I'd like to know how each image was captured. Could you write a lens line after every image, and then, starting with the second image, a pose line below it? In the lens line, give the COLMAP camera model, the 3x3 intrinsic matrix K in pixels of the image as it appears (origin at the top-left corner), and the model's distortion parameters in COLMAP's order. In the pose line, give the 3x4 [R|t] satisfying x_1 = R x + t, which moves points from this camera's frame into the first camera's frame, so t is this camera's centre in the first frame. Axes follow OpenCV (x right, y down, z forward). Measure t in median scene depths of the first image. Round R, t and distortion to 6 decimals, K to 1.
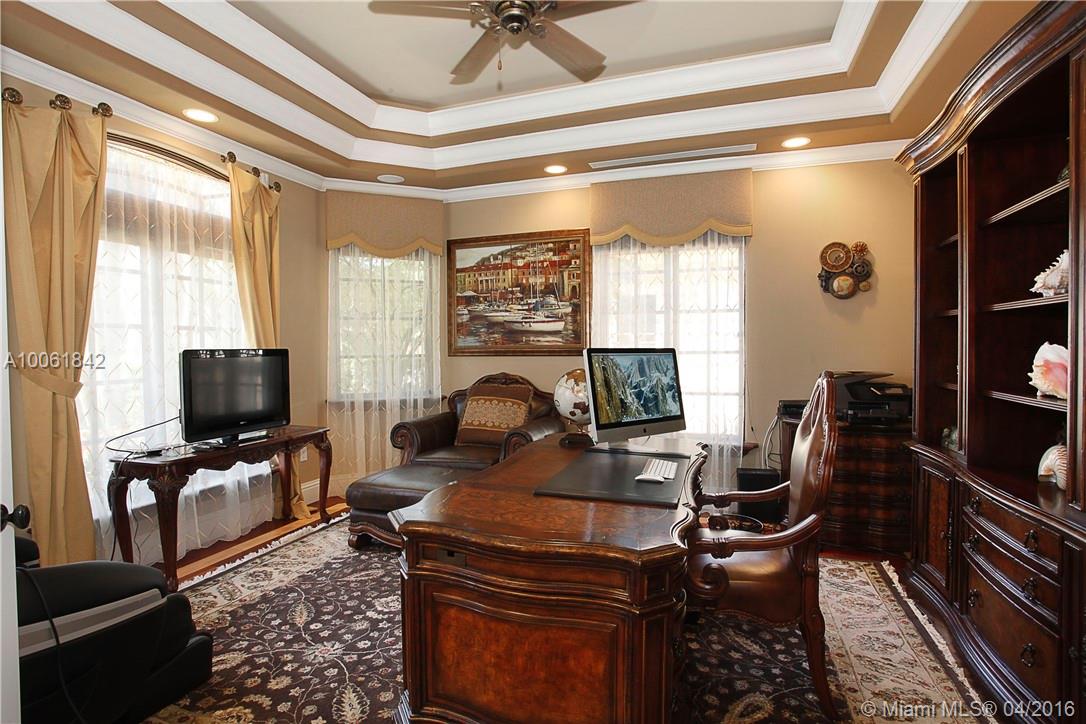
lens RADIAL K [[524.4, 0, 534.0], [0, 524.4, 354.9], [0, 0, 1]] dist [-0.013099, 0.002280]
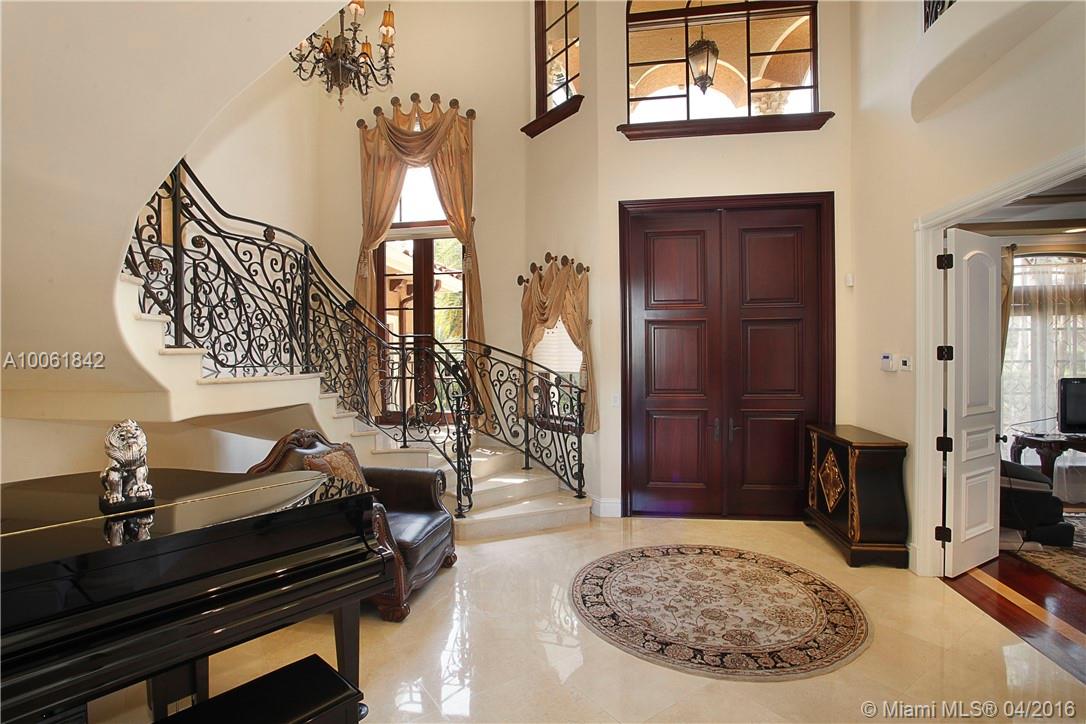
lens RADIAL K [[524.4, 0, 531.7], [0, 524.4, 351.0], [0, 0, 1]] dist [-0.013099, 0.002280]
pose [[0.193660, 0.016297, -0.980933, 0.647579], [-0.016027, 0.999781, 0.013446, -0.093133], [0.980938, 0.013118, 0.193879, -1.016420]]
